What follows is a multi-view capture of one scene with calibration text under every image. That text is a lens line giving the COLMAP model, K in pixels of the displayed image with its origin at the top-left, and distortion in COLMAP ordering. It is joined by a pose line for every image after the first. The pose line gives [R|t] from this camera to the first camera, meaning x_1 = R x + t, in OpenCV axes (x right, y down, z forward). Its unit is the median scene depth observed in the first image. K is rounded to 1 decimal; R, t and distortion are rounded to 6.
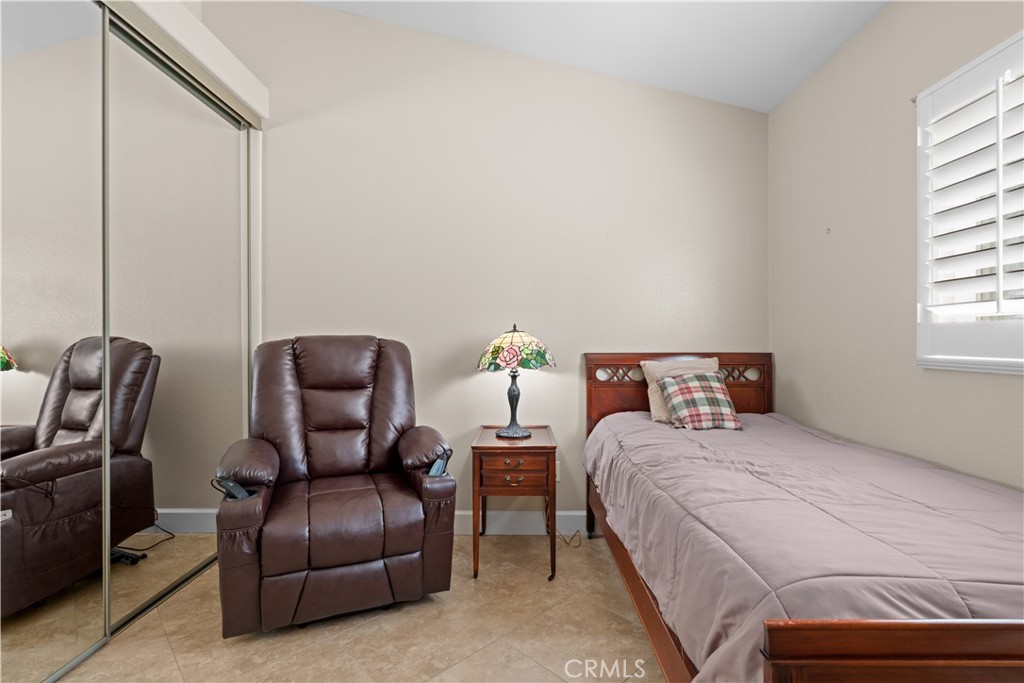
lens RADIAL K [[470.4, 0, 512.0], [0, 470.4, 341.5], [0, 0, 1]] dist [-0.006475, -0.000179]
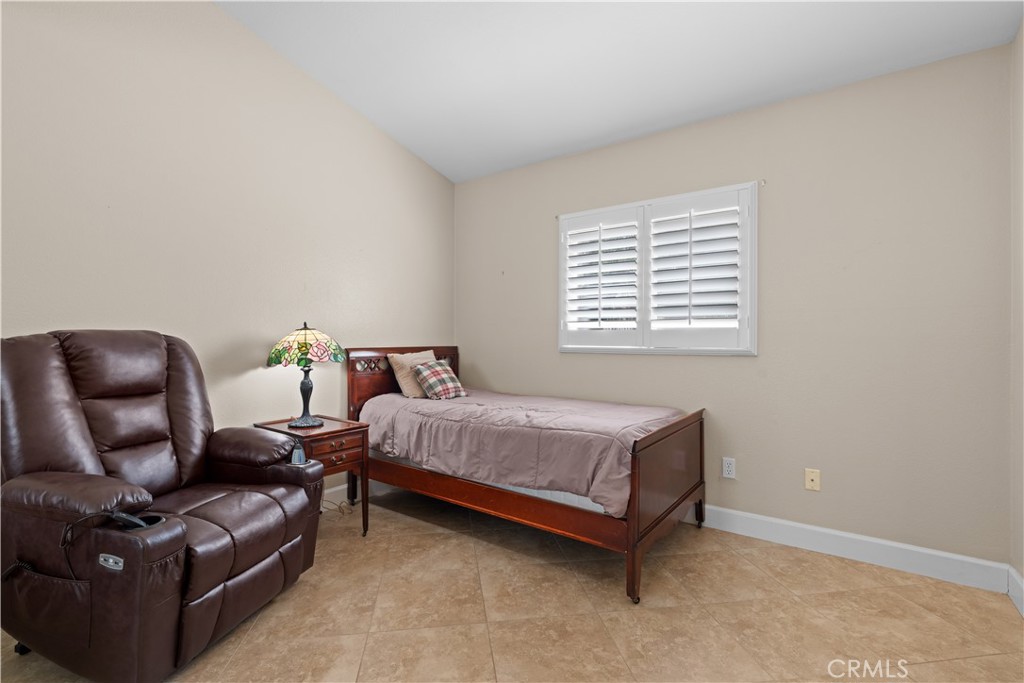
lens RADIAL K [[459.4, 0, 512.0], [0, 459.4, 341.5], [0, 0, 1]] dist [-0.003784, -0.000090]
pose [[0.591188, -0.002904, 0.806529, -0.610228], [-0.001485, 0.999988, 0.004689, 0.001701], [-0.806533, -0.003970, 0.591176, -0.003004]]
